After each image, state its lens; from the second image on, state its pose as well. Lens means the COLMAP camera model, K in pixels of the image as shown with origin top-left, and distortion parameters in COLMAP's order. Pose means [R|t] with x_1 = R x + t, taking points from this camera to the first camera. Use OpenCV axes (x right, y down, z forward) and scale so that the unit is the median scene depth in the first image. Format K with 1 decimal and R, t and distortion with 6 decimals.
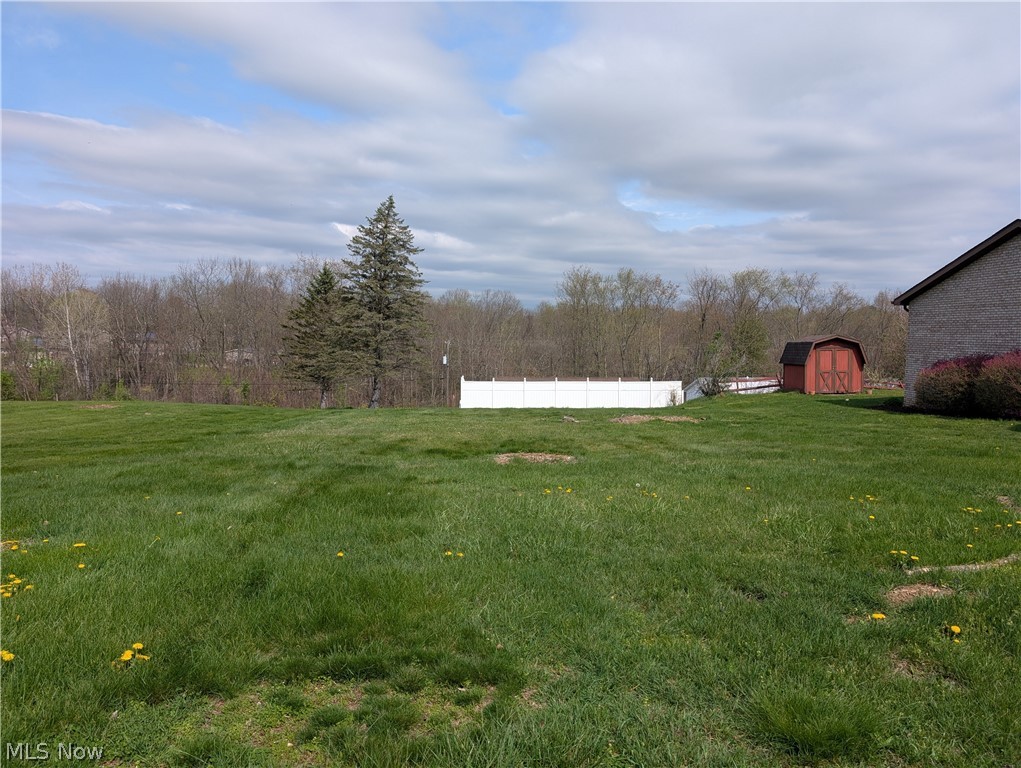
lens RADIAL K [[784.2, 0, 508.6], [0, 784.2, 389.2], [0, 0, 1]] dist [0.003771, -0.024567]
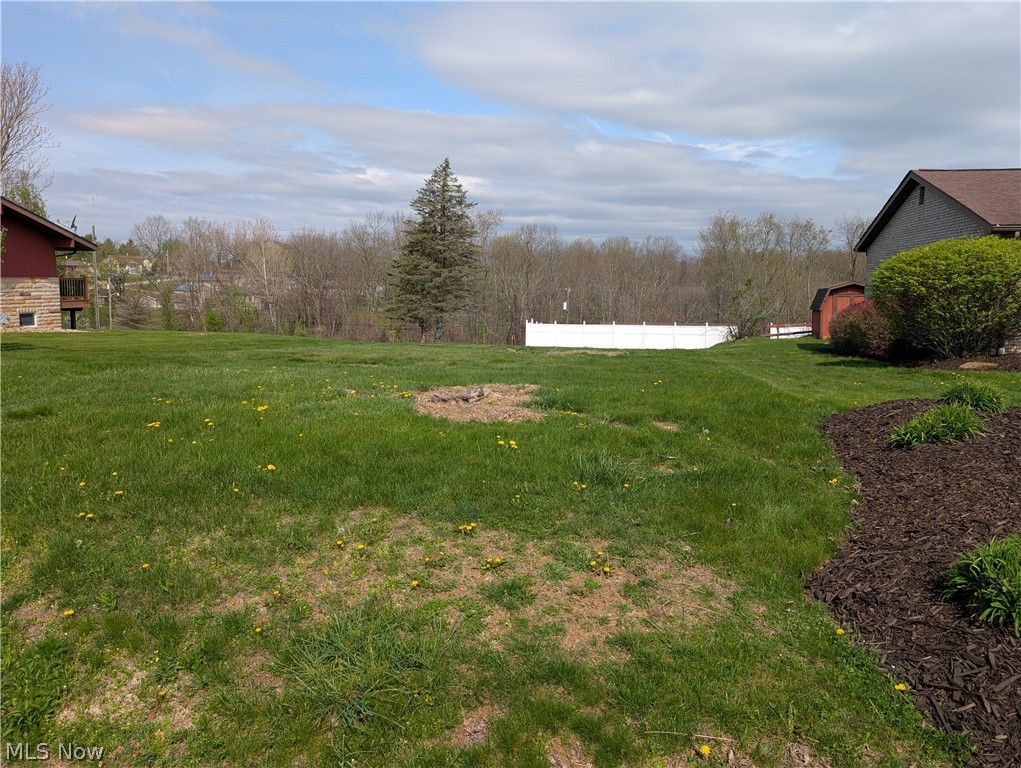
lens RADIAL K [[784.2, 0, 505.6], [0, 784.2, 391.1], [0, 0, 1]] dist [0.003771, -0.024567]
pose [[0.966491, 0.037716, -0.253915, 0.236378], [-0.020120, 0.997234, 0.071544, 0.009227], [0.255911, -0.064038, 0.964577, -0.105924]]
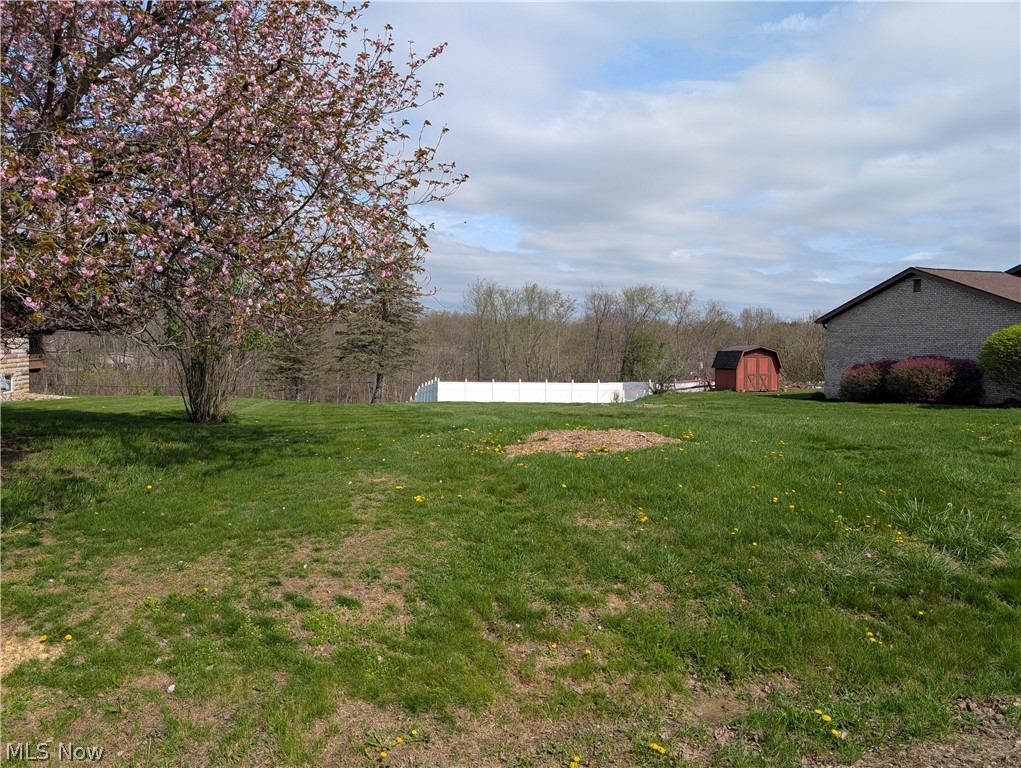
lens RADIAL K [[784.2, 0, 509.2], [0, 784.2, 384.8], [0, 0, 1]] dist [0.003771, -0.024567]
pose [[0.983847, 0.004464, 0.178956, -0.200797], [-0.001562, 0.999865, -0.016351, 0.015533], [-0.179005, 0.015807, 0.983721, -0.171941]]
